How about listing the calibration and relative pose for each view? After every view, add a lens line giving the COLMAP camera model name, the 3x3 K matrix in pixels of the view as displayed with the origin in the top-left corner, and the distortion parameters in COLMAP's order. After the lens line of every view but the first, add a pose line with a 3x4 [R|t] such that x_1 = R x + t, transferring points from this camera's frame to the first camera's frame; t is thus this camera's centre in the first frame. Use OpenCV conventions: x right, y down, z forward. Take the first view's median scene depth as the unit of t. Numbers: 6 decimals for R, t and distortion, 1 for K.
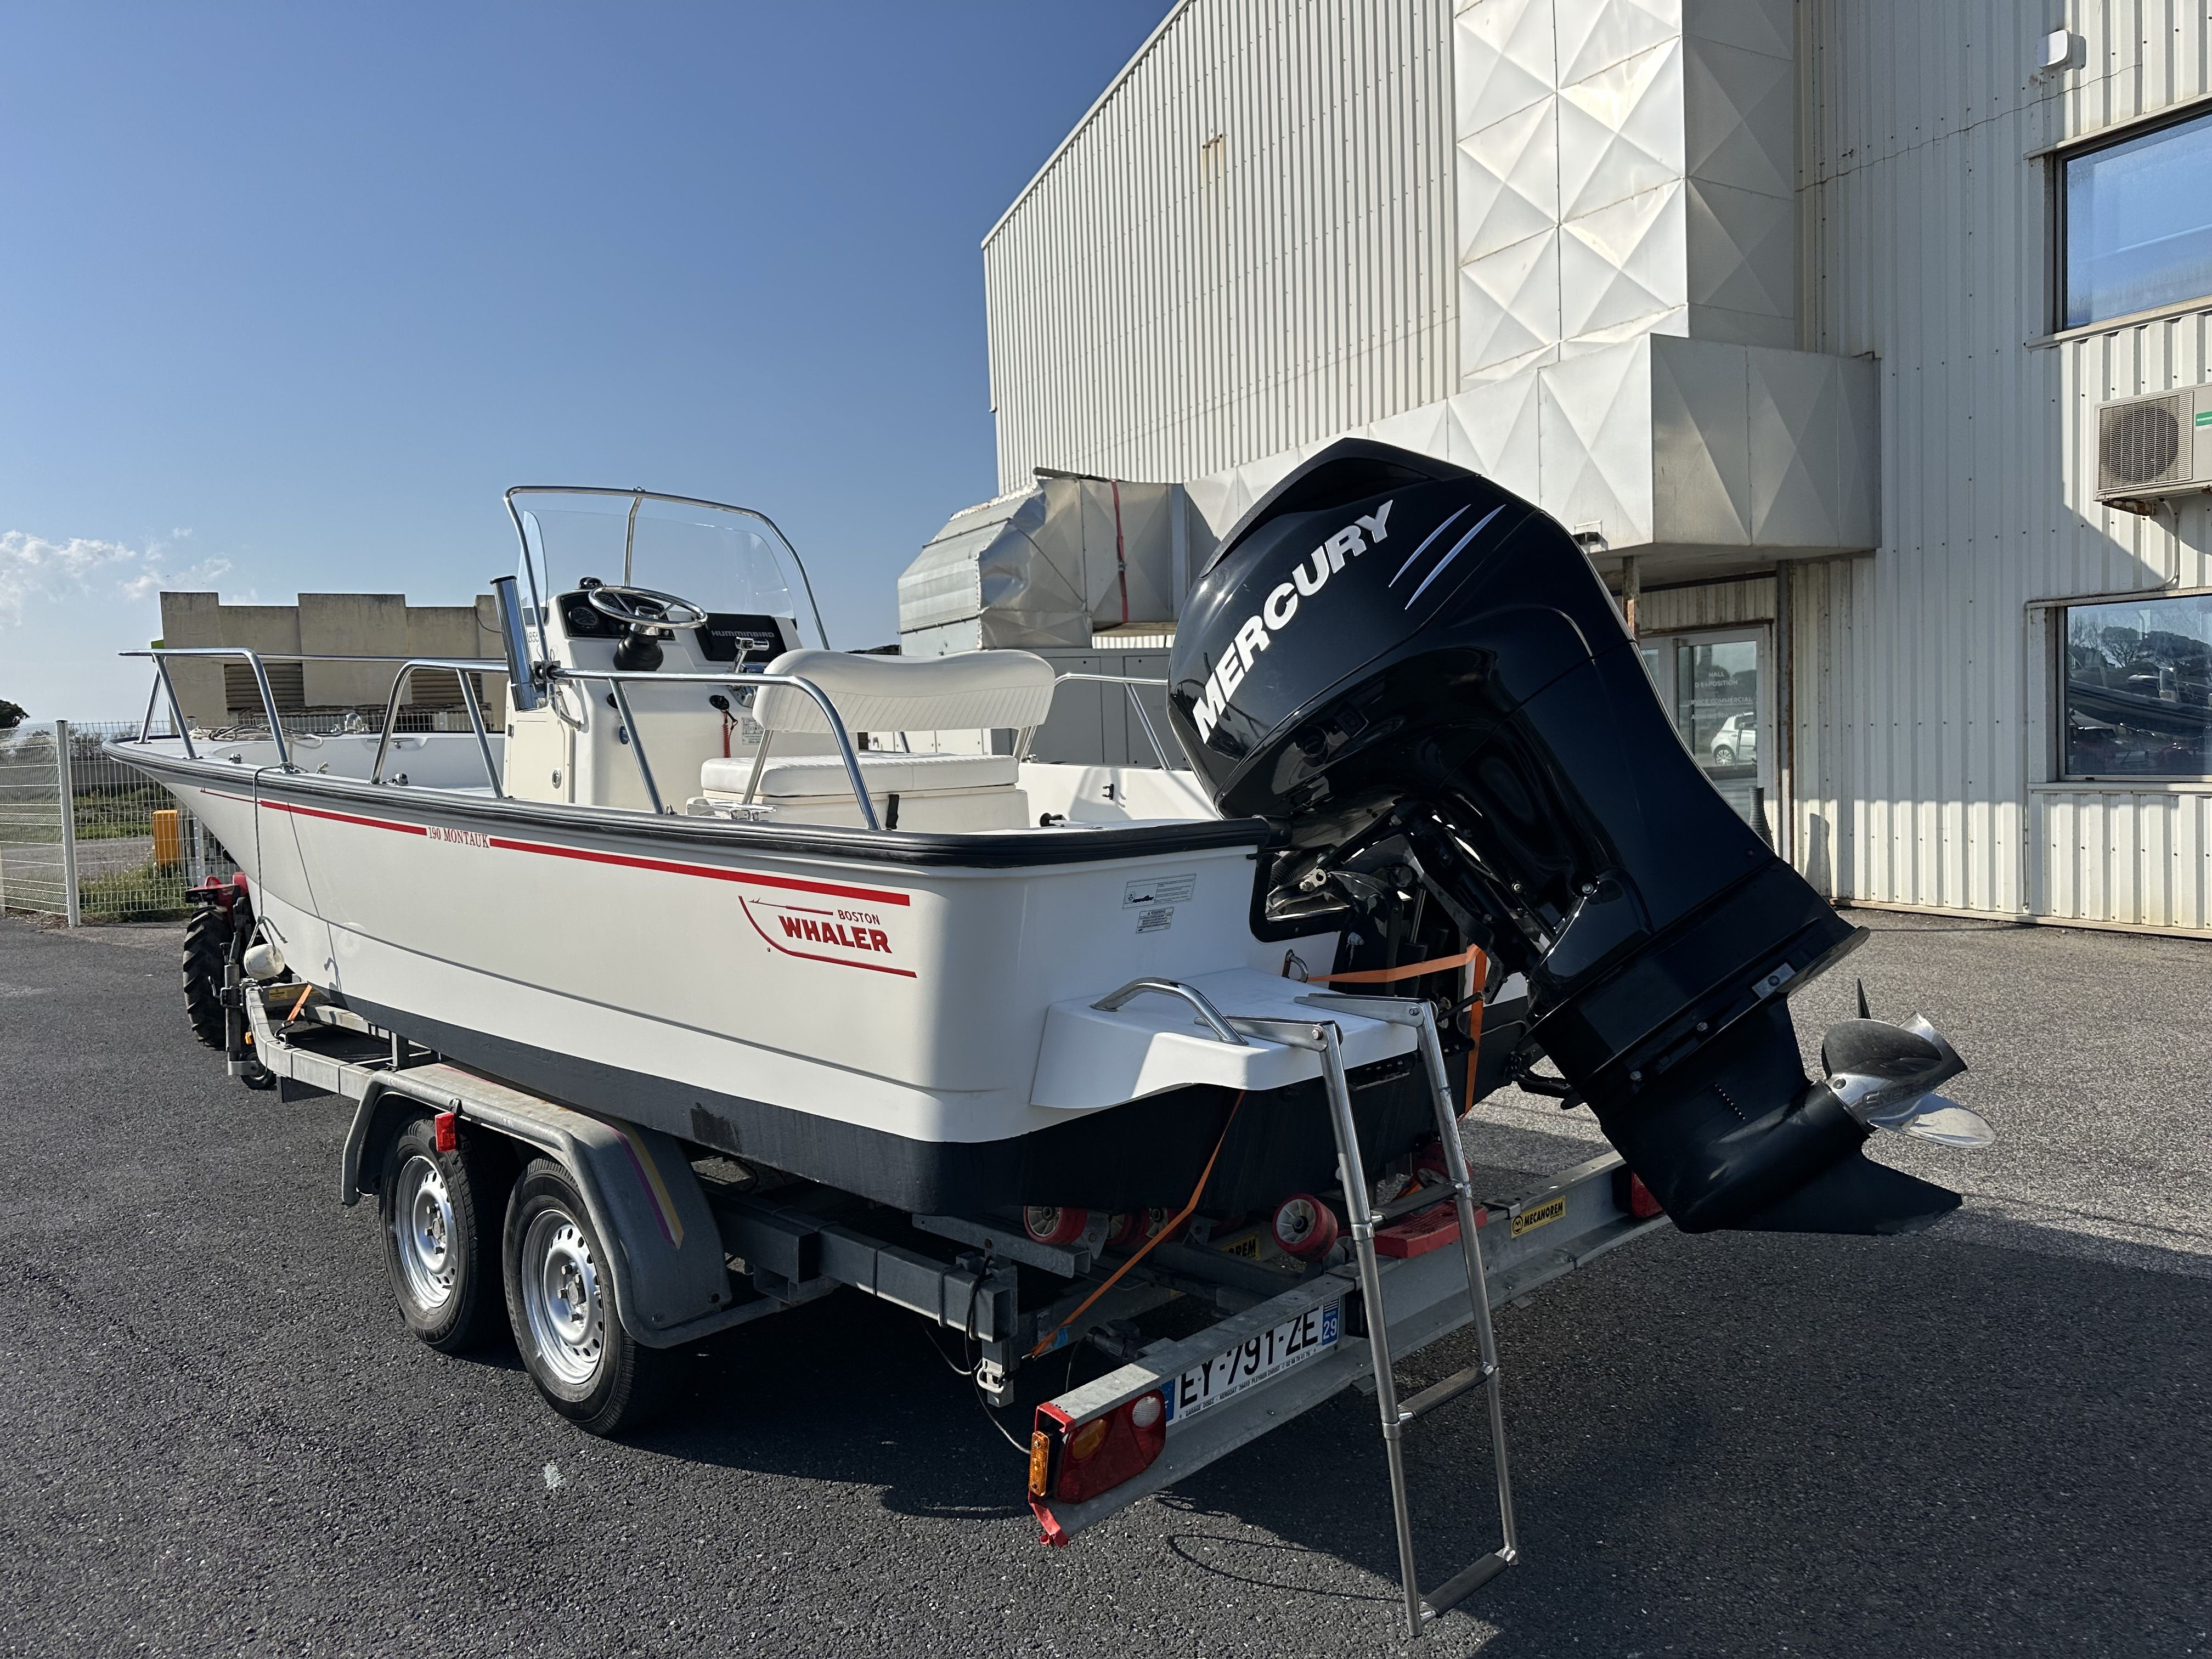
lens RADIAL K [[1577.4, 0, 1146.2], [0, 1577.4, 820.3], [0, 0, 1]] dist [0.005846, -0.017431]
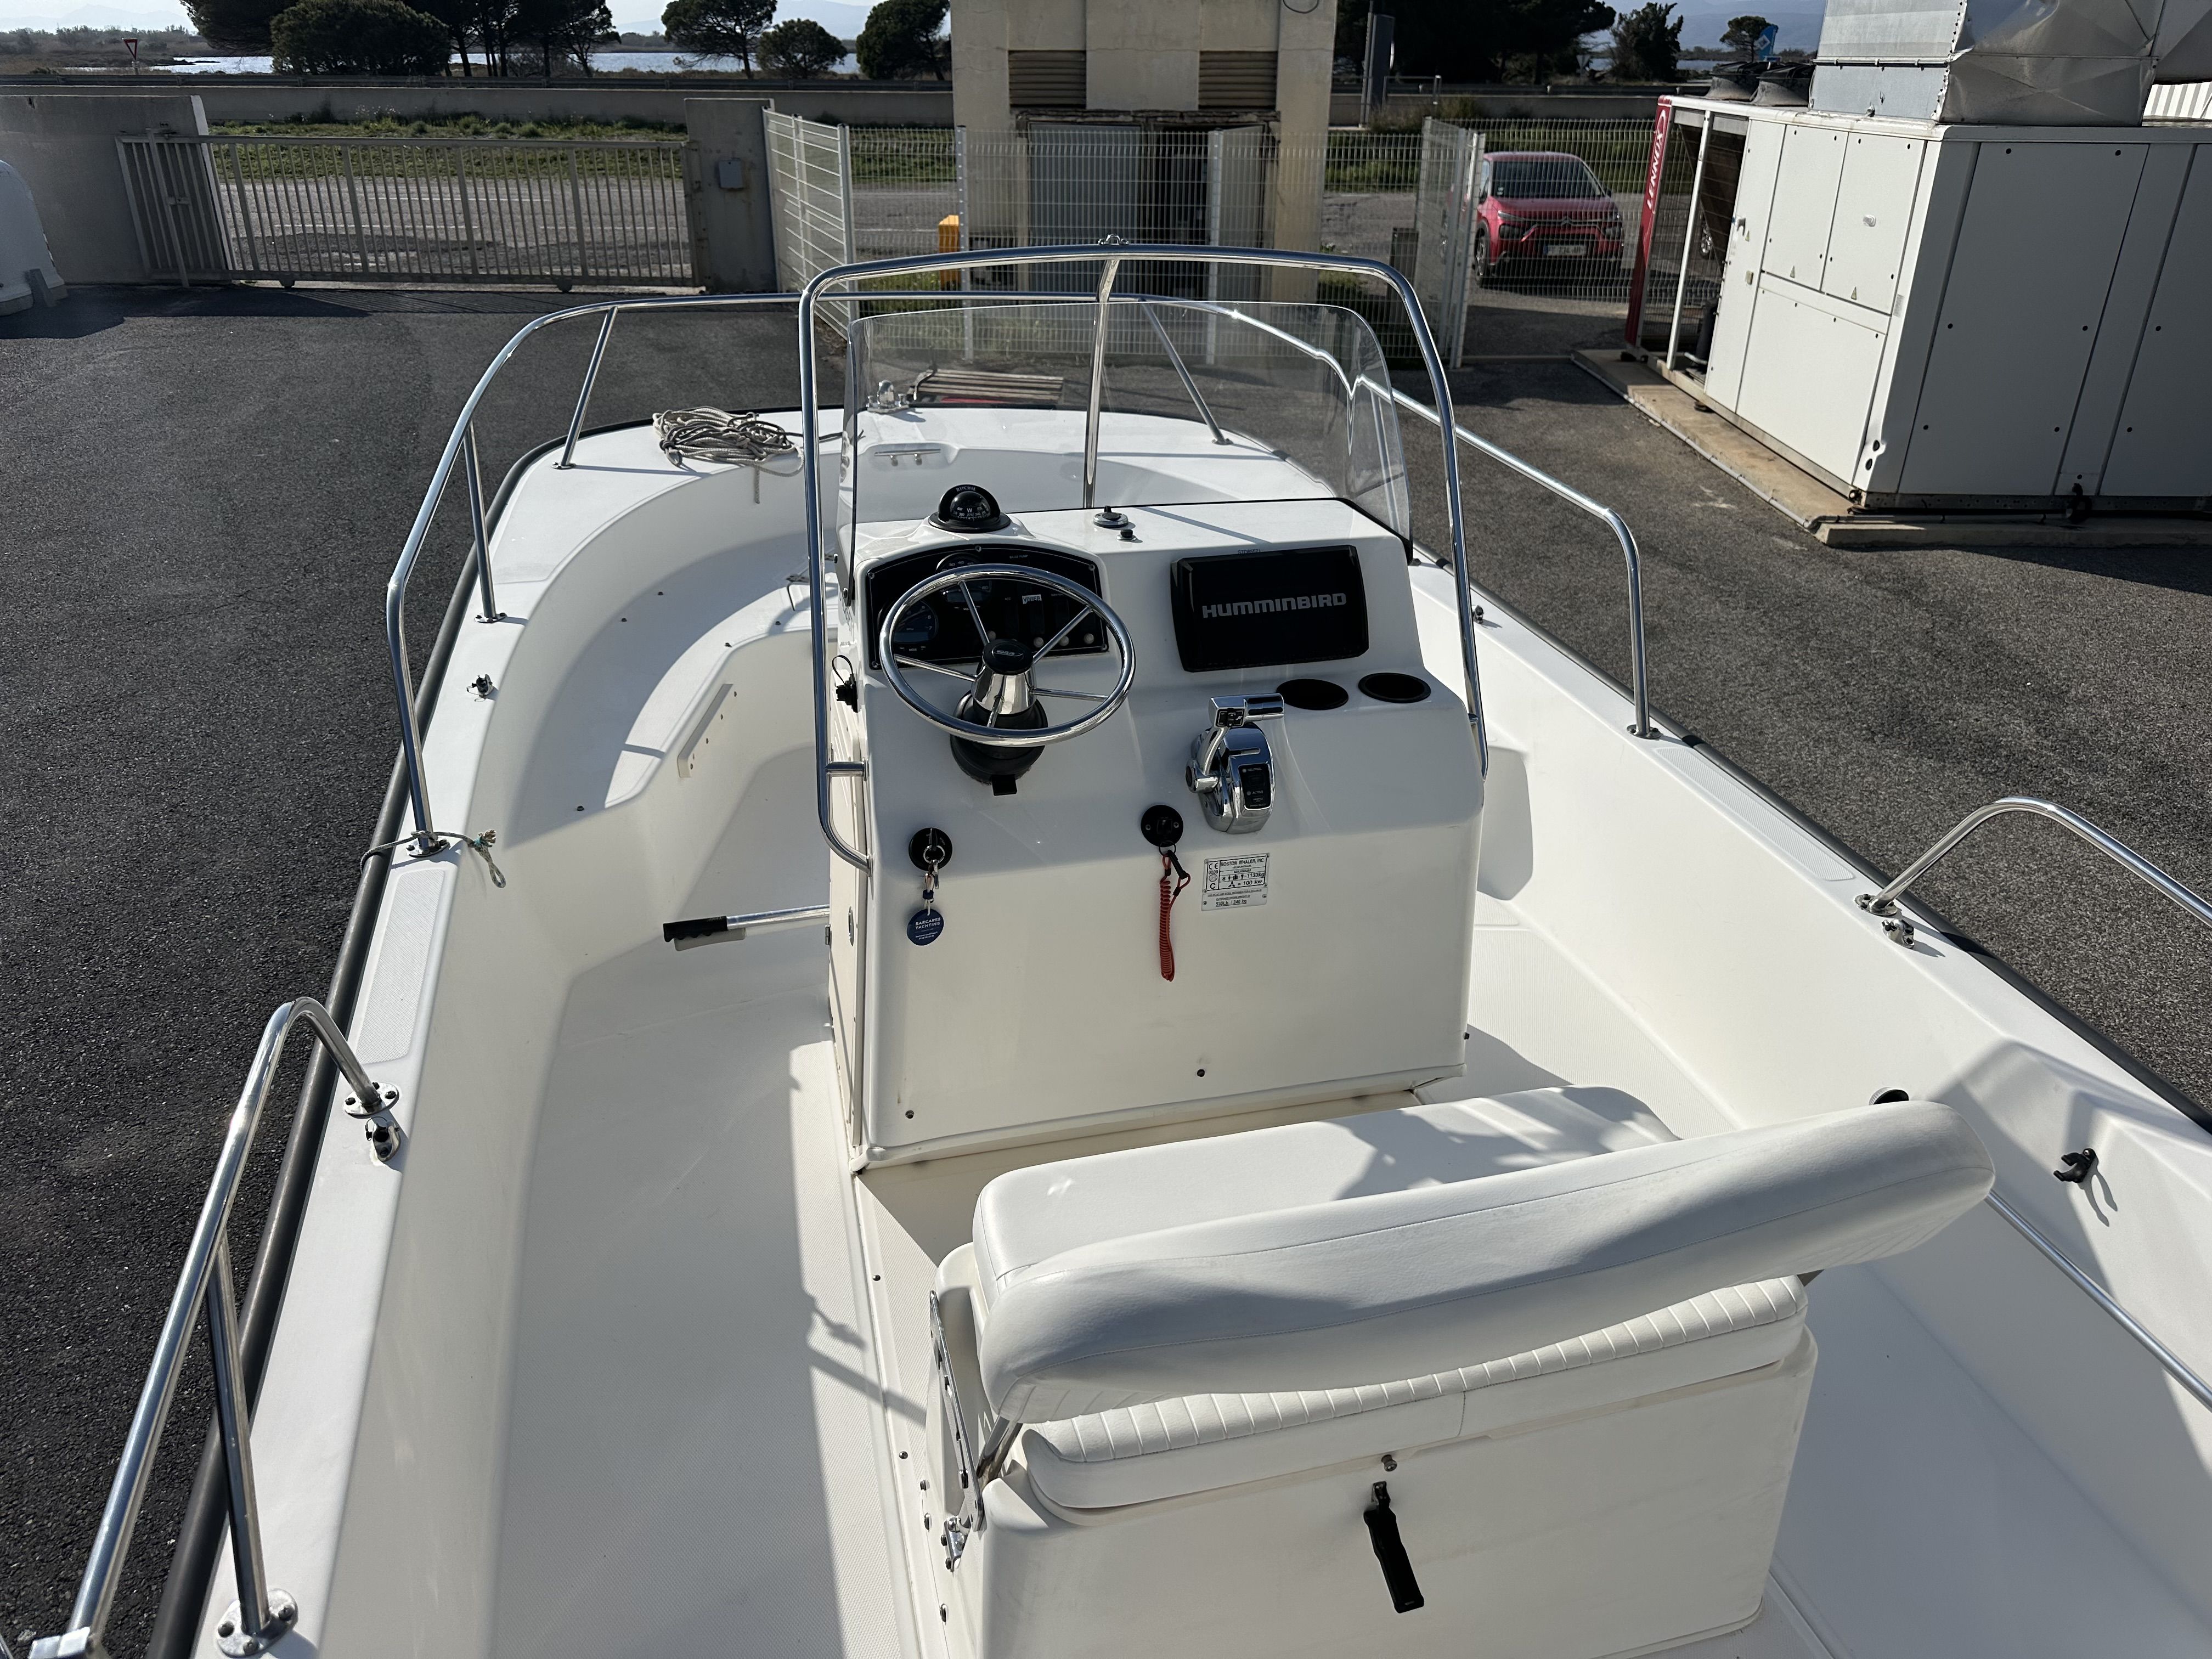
lens RADIAL K [[1577.4, 0, 1108.6], [0, 1577.4, 819.4], [0, 0, 1]] dist [0.005846, -0.017431]
pose [[0.850900, 0.263231, -0.454619, -0.086743], [-0.059212, 0.907944, 0.414886, -0.302881], [0.521980, -0.326108, 0.788156, 0.719713]]
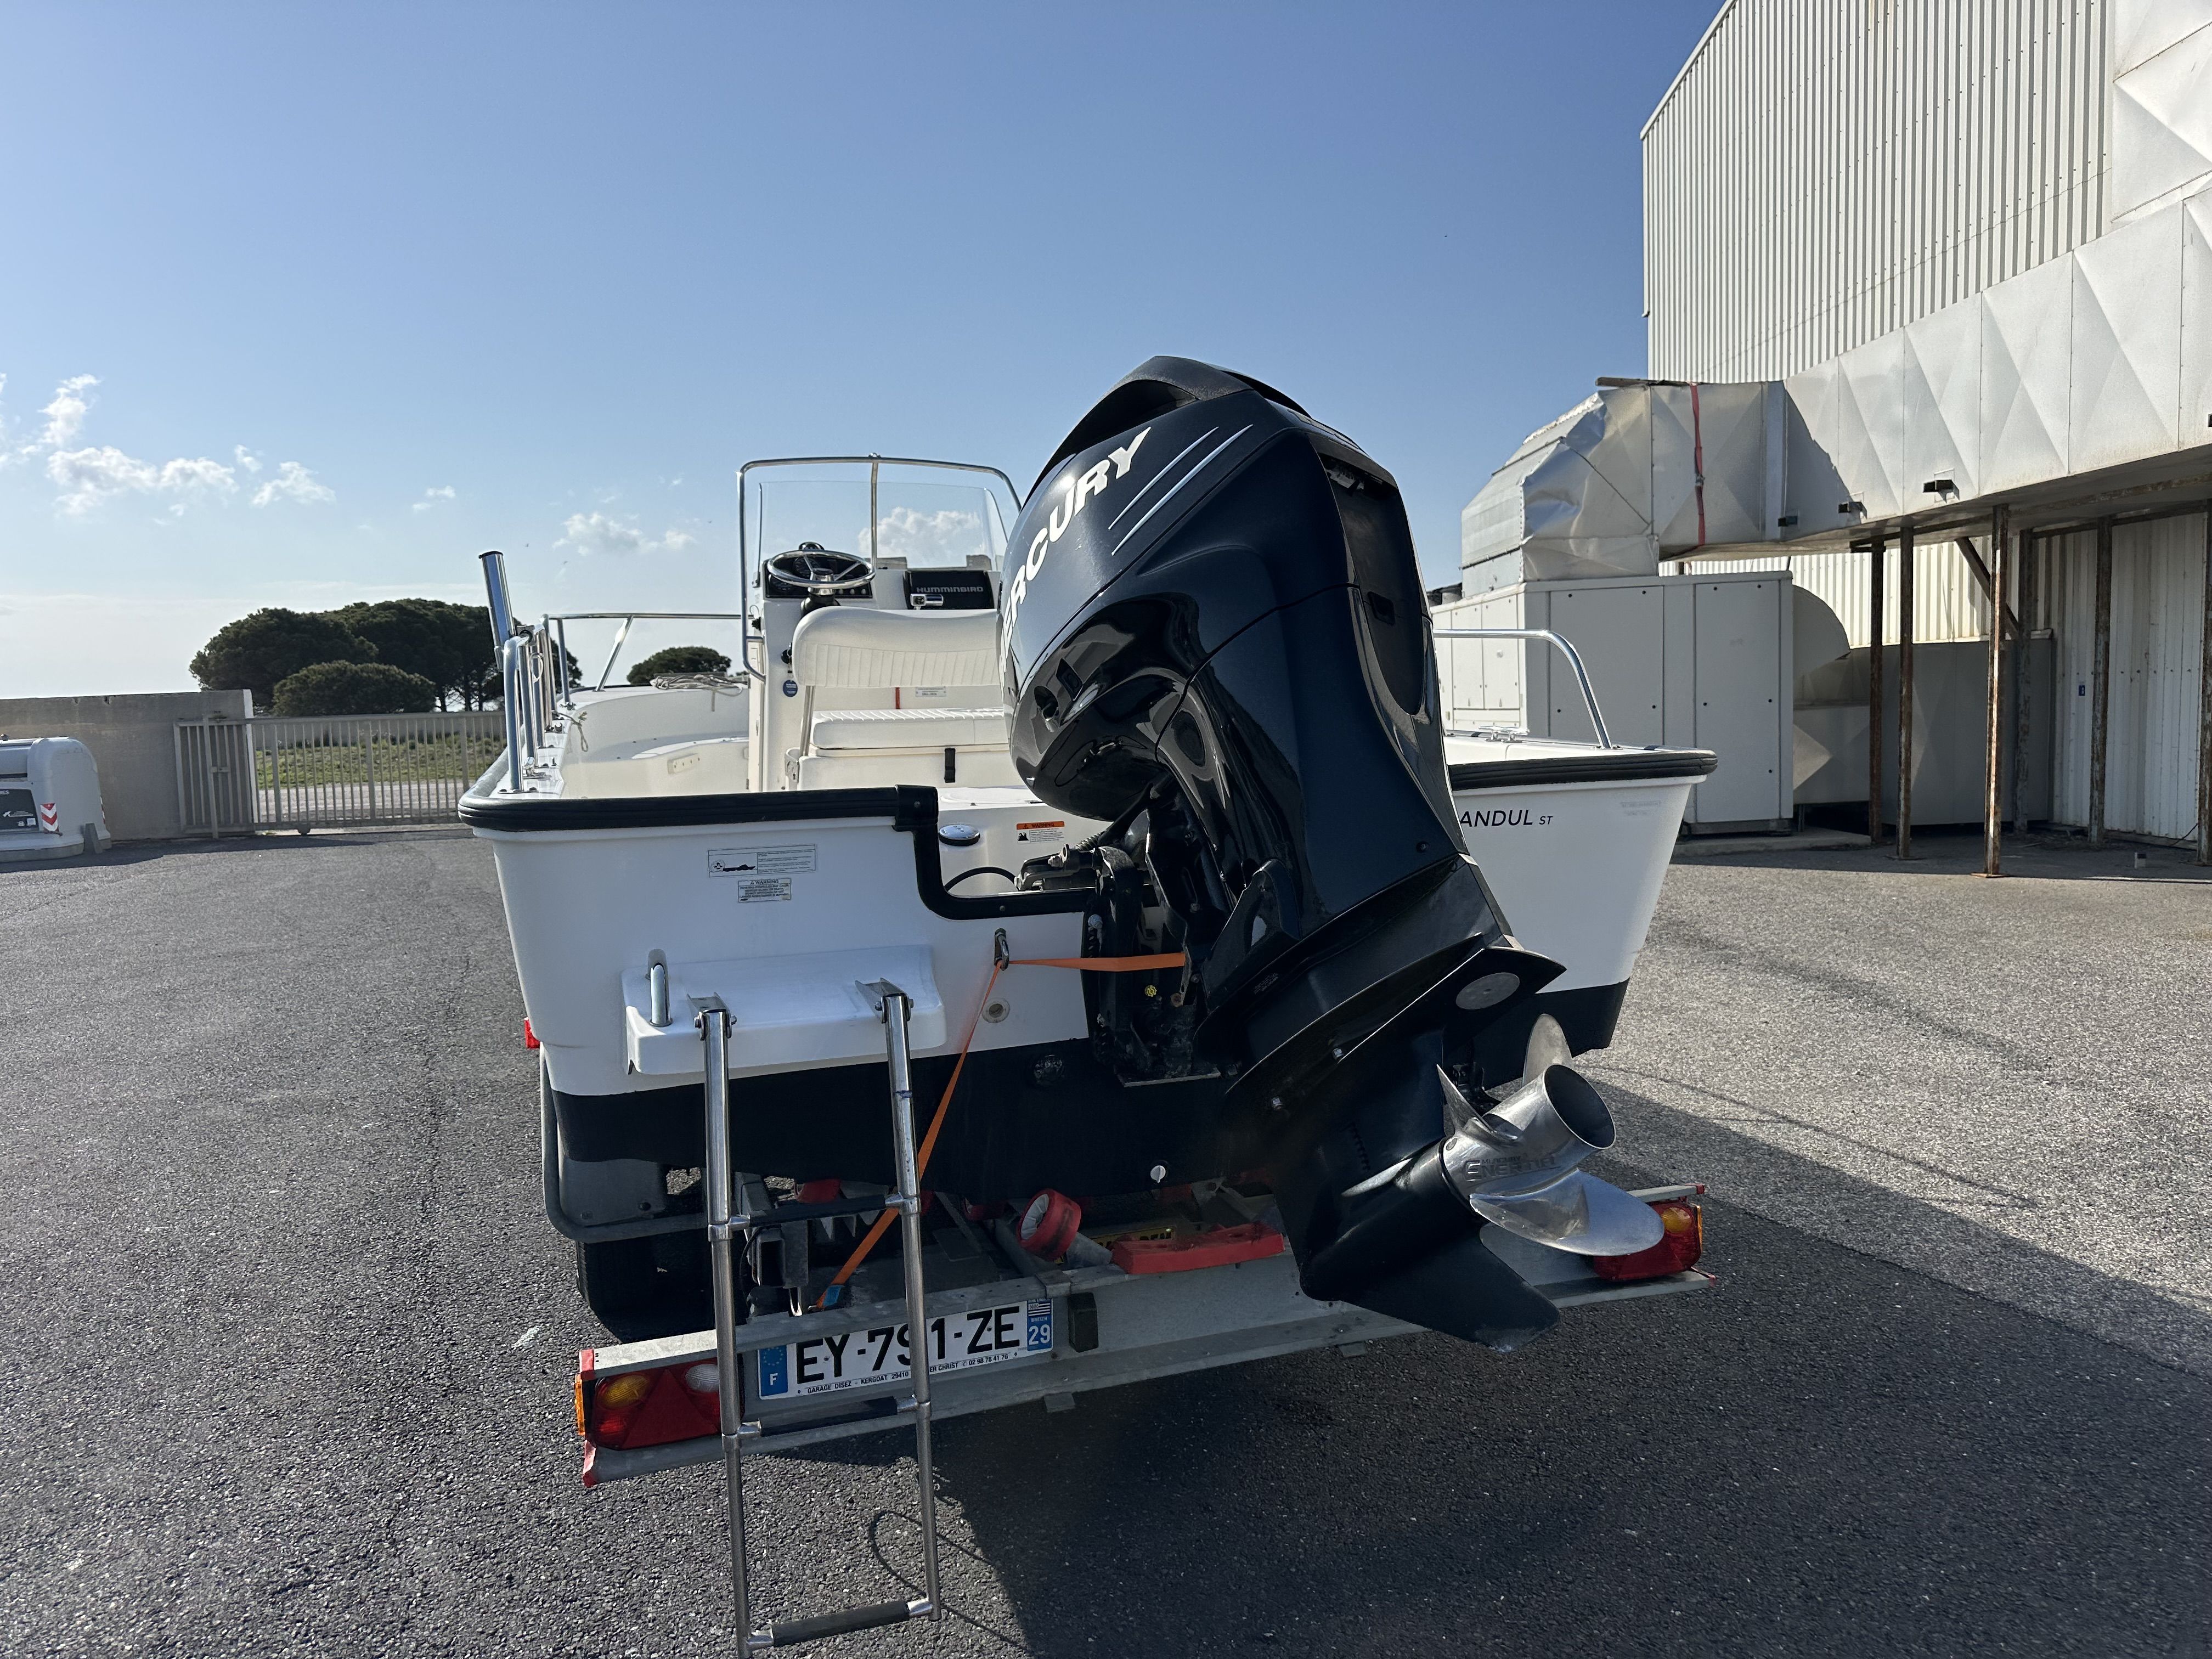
lens RADIAL K [[1577.4, 0, 1129.7], [0, 1577.4, 838.9], [0, 0, 1]] dist [0.005846, -0.017431]
pose [[0.883497, 0.039775, -0.466744, 0.418288], [-0.014354, 0.998220, 0.057894, -0.018089], [0.468216, -0.044450, 0.882495, 0.153298]]
